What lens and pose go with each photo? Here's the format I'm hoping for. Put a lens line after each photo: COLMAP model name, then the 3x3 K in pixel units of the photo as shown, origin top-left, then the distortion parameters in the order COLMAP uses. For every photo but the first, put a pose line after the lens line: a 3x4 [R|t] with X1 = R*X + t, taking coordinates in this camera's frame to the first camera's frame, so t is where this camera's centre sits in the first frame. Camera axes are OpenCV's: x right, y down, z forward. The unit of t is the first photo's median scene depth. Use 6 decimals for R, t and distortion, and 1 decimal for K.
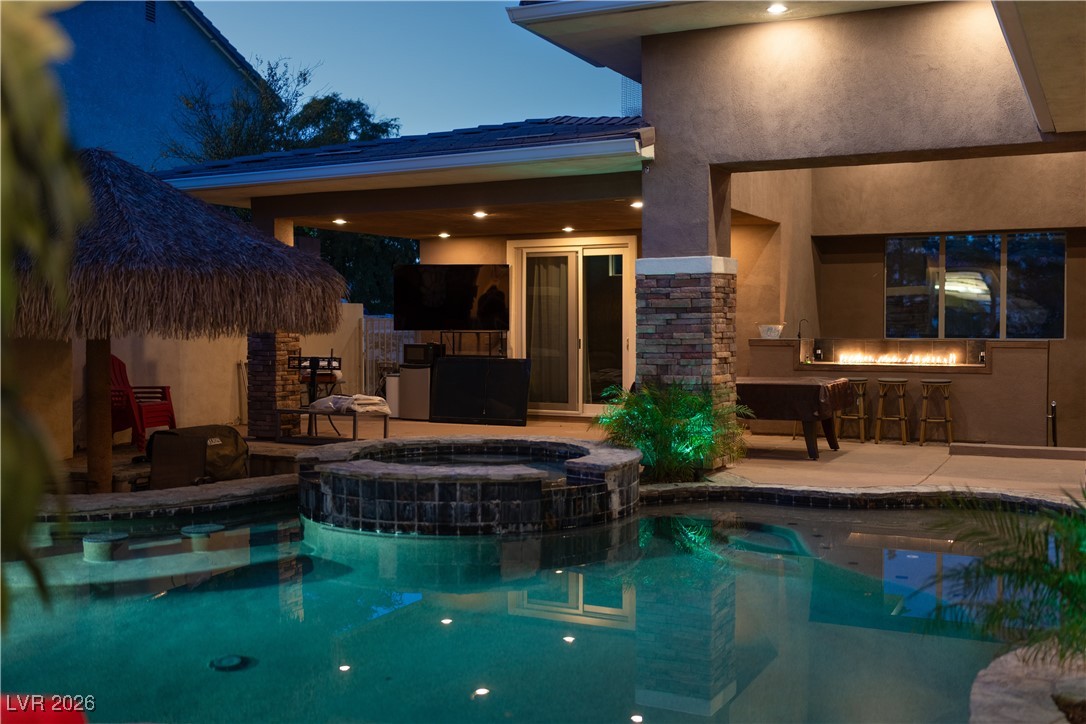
lens RADIAL K [[1160.3, 0, 523.8], [0, 1160.3, 361.7], [0, 0, 1]] dist [-0.001911, -0.008947]
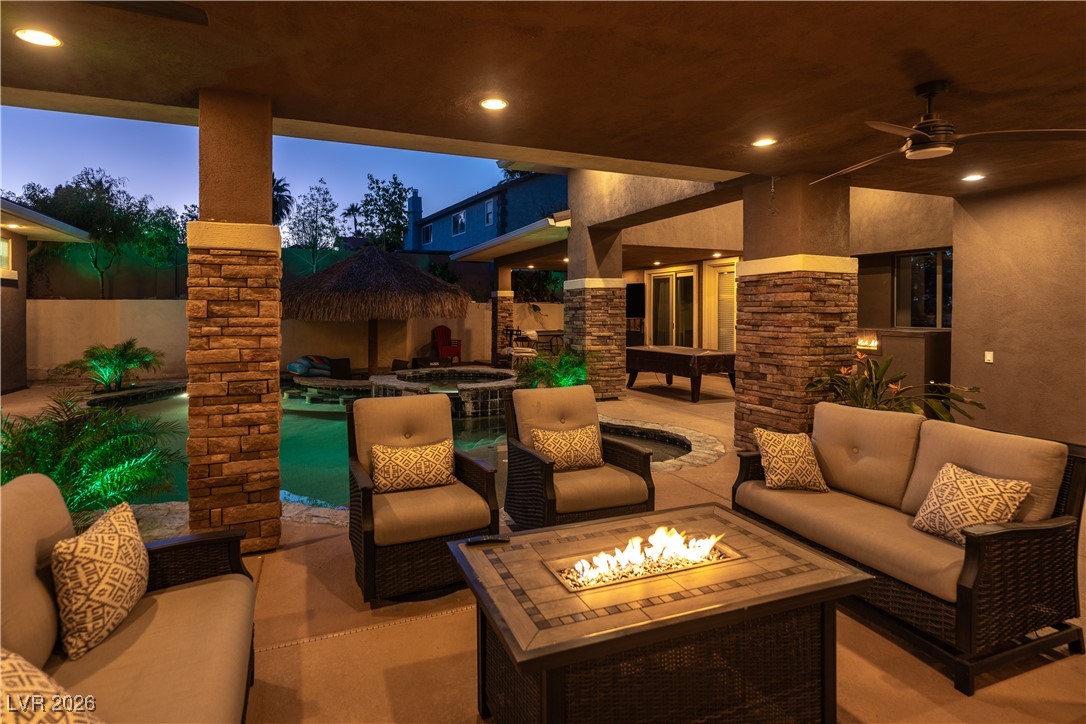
lens RADIAL K [[529.0, 0, 483.9], [0, 529.0, 313.5], [0, 0, 1]] dist [0.011200, 0.000256]
pose [[0.741953, 0.005976, -0.670425, 0.403969], [-0.025160, 0.999504, -0.018936, -0.012349], [0.669979, 0.030917, 0.741736, 0.202215]]
